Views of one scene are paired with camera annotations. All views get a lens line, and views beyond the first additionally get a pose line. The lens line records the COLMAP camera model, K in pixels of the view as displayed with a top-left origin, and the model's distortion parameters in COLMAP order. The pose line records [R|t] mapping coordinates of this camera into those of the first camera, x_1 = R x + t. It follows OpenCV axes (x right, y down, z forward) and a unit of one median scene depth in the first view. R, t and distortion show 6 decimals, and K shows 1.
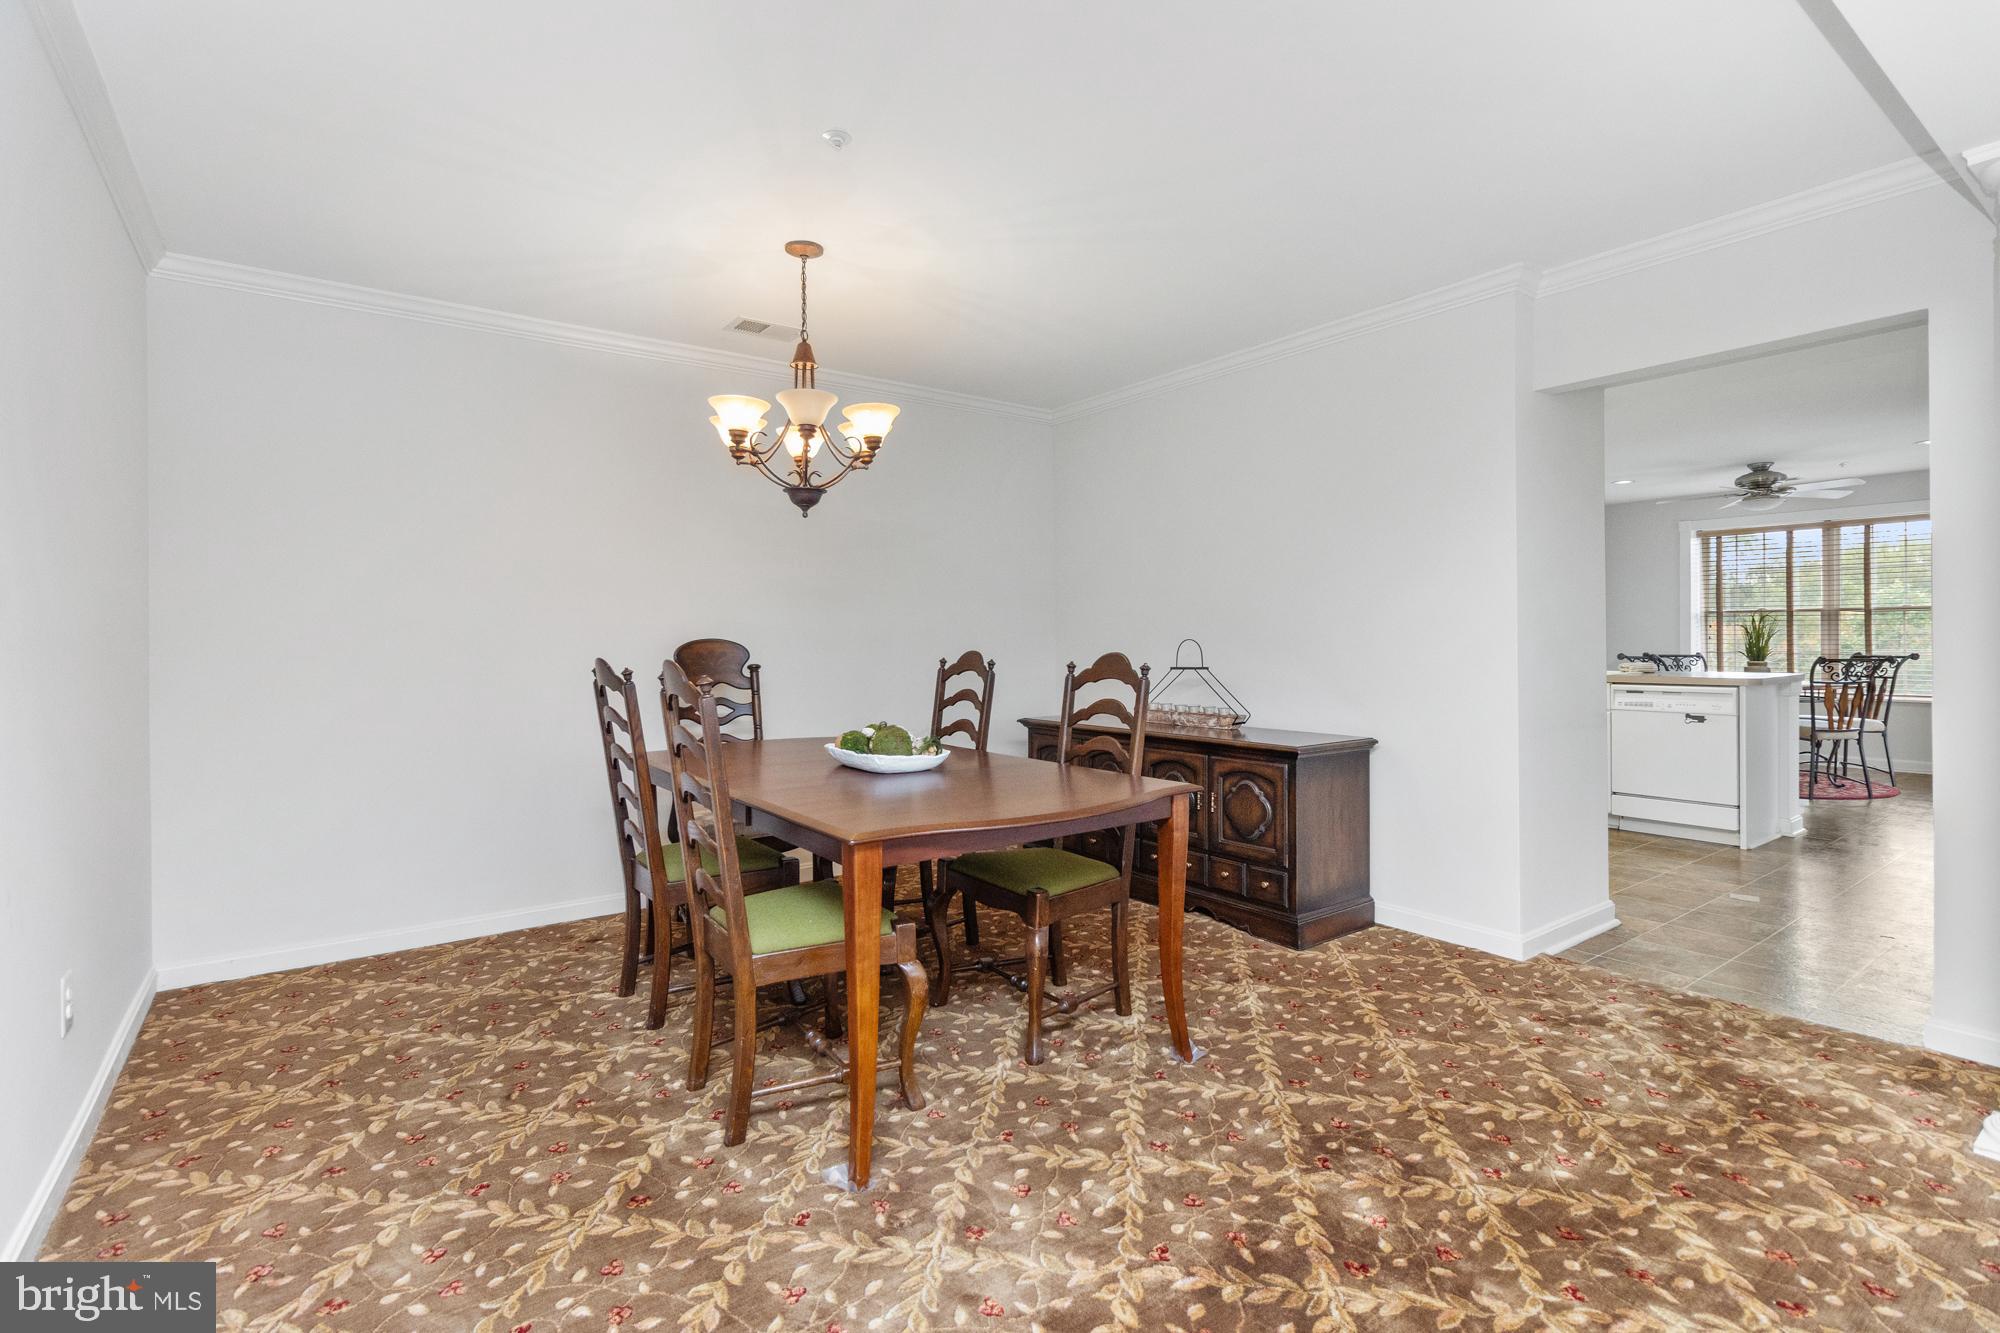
lens RADIAL K [[929.2, 0, 998.8], [0, 929.2, 638.1], [0, 0, 1]] dist [0.004705, -0.001394]
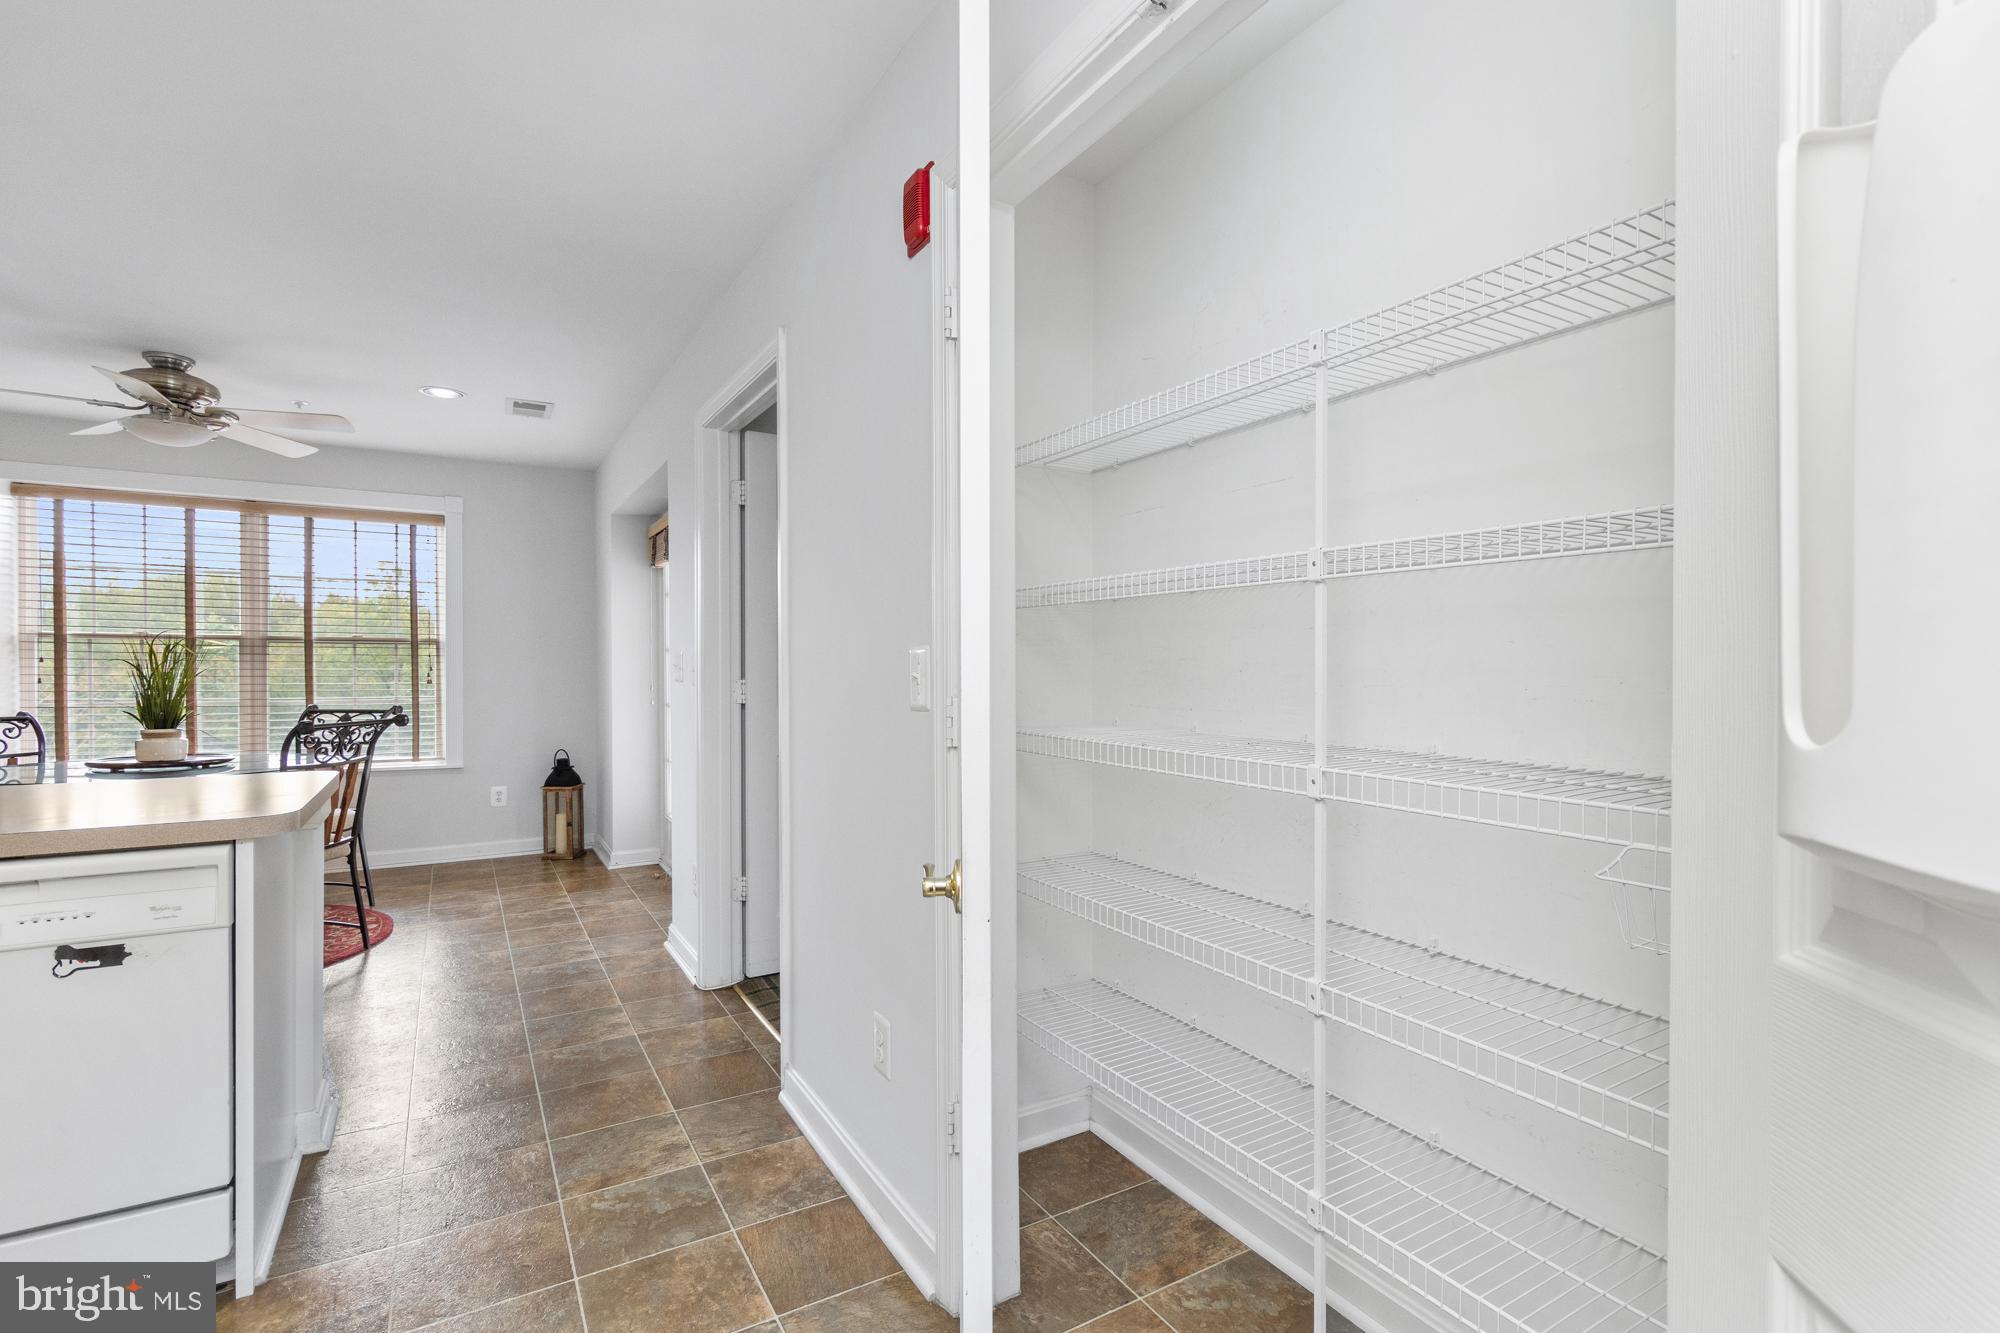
lens RADIAL K [[929.2, 0, 992.8], [0, 929.2, 669.8], [0, 0, 1]] dist [0.004705, -0.001394]
pose [[0.096737, 0.003699, 0.995303, 0.679106], [-0.000433, 0.999993, -0.003675, -0.013724], [-0.995310, -0.000076, 0.096738, 0.975625]]
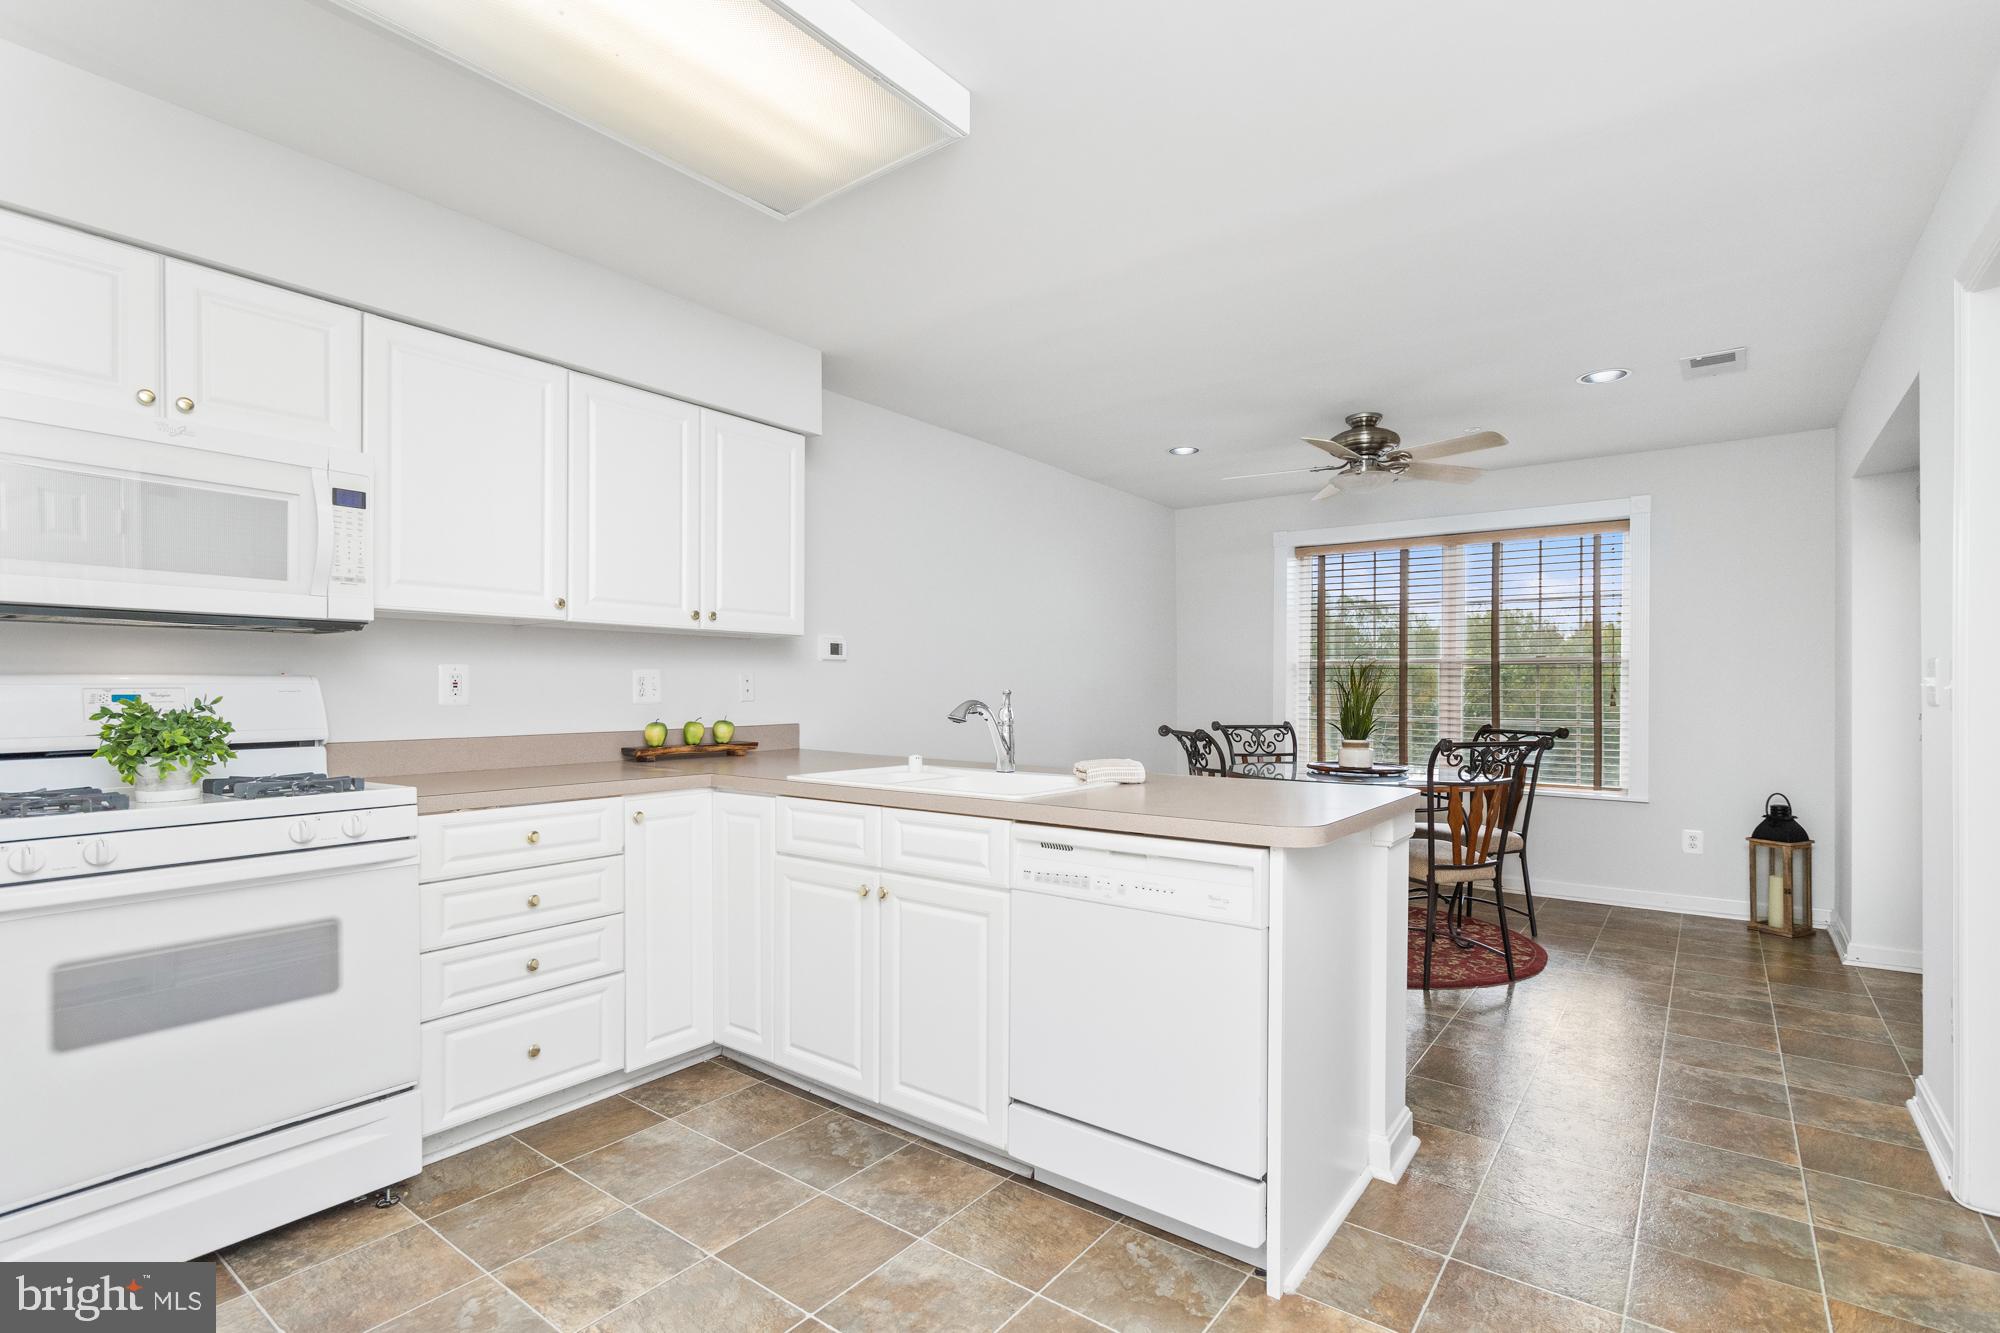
lens RADIAL K [[929.2, 0, 1015.4], [0, 929.2, 697.4], [0, 0, 1]] dist [0.004705, -0.001394]
pose [[0.954032, 0.007948, 0.299598, 0.848323], [-0.009604, 0.999946, 0.004057, -0.006522], [-0.299549, -0.006748, 0.954057, 0.983930]]
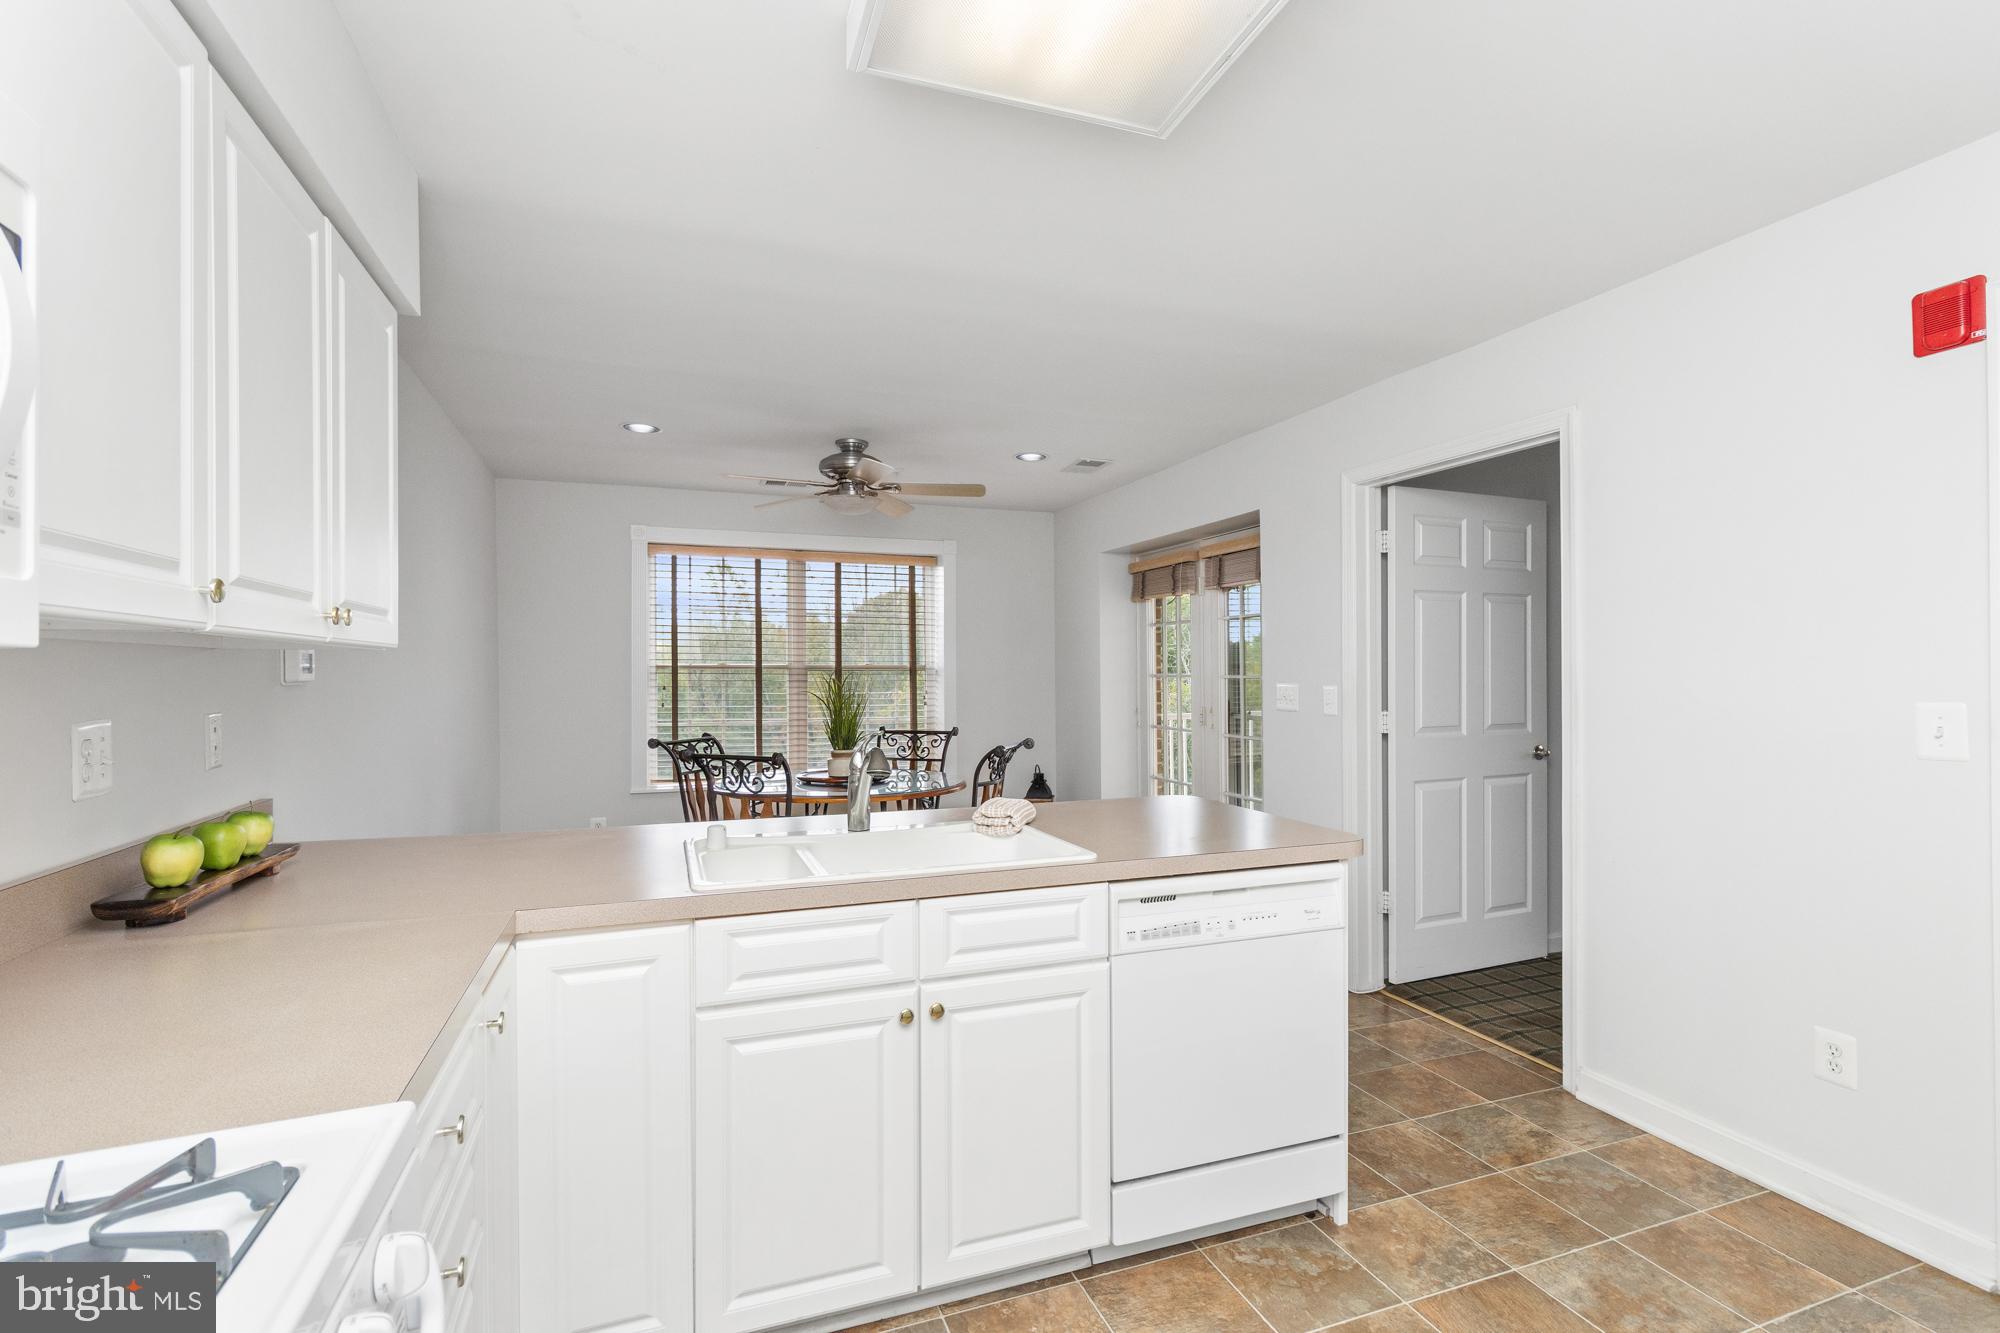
lens RADIAL K [[929.2, 0, 998.5], [0, 929.2, 667.3], [0, 0, 1]] dist [0.004705, -0.001394]
pose [[0.270722, 0.011698, 0.962587, 0.472344], [0.003149, 0.999910, -0.013037, -0.045801], [-0.962653, 0.006561, 0.270660, 1.468356]]
